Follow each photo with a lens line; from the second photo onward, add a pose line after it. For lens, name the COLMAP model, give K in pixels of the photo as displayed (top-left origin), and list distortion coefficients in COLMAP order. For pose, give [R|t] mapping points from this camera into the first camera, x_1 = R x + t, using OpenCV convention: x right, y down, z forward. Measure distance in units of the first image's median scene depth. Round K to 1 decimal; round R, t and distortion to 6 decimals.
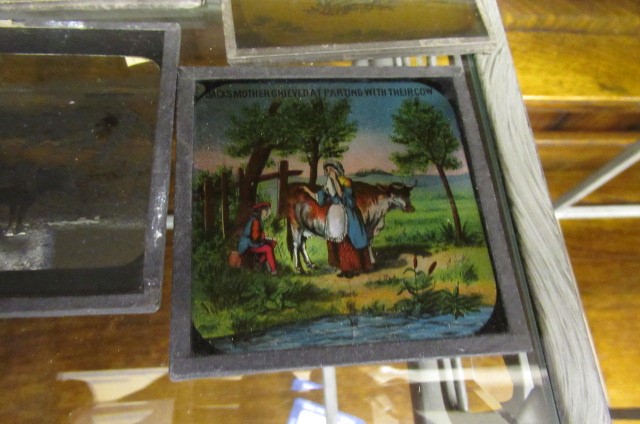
lens RADIAL K [[492.6, 0, 320.0], [0, 492.6, 212.0], [0, 0, 1]] dist [0.013769, -0.007135]
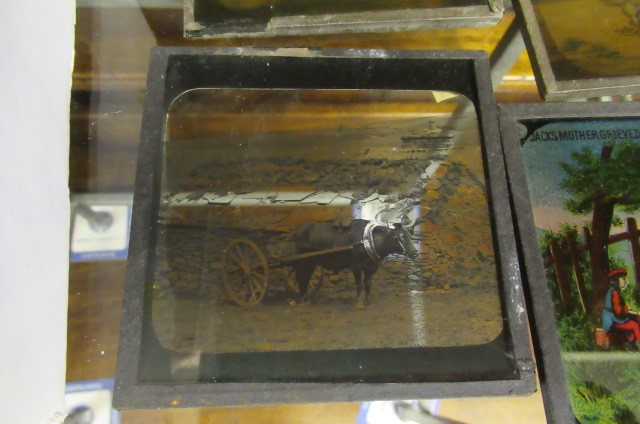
lens RADIAL K [[492.6, 0, 320.0], [0, 492.6, 212.0], [0, 0, 1]] dist [0.013769, -0.007135]
pose [[0.998811, 0.022491, -0.043245, -0.569633], [-0.018487, 0.995693, 0.090850, -0.178437], [0.045102, -0.089943, 0.994925, 0.088819]]
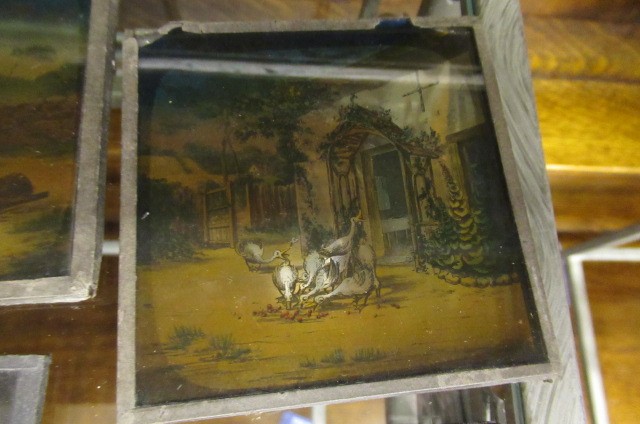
lens RADIAL K [[492.6, 0, 320.0], [0, 492.6, 212.0], [0, 0, 1]] dist [0.013769, -0.007135]
pose [[0.998492, 0.052518, -0.015962, 0.058586], [-0.050556, 0.993164, 0.105207, -0.676376], [0.021378, -0.104241, 0.994322, 0.441290]]
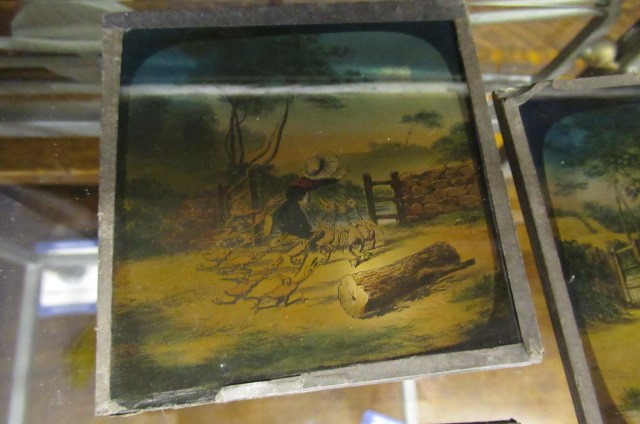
lens RADIAL K [[492.6, 0, 320.0], [0, 492.6, 212.0], [0, 0, 1]] dist [0.013769, -0.007135]
pose [[0.999729, 0.014562, -0.018169, -0.569875], [-0.012164, 0.991984, 0.125773, -0.770581], [0.019855, -0.125518, 0.991893, 0.420313]]
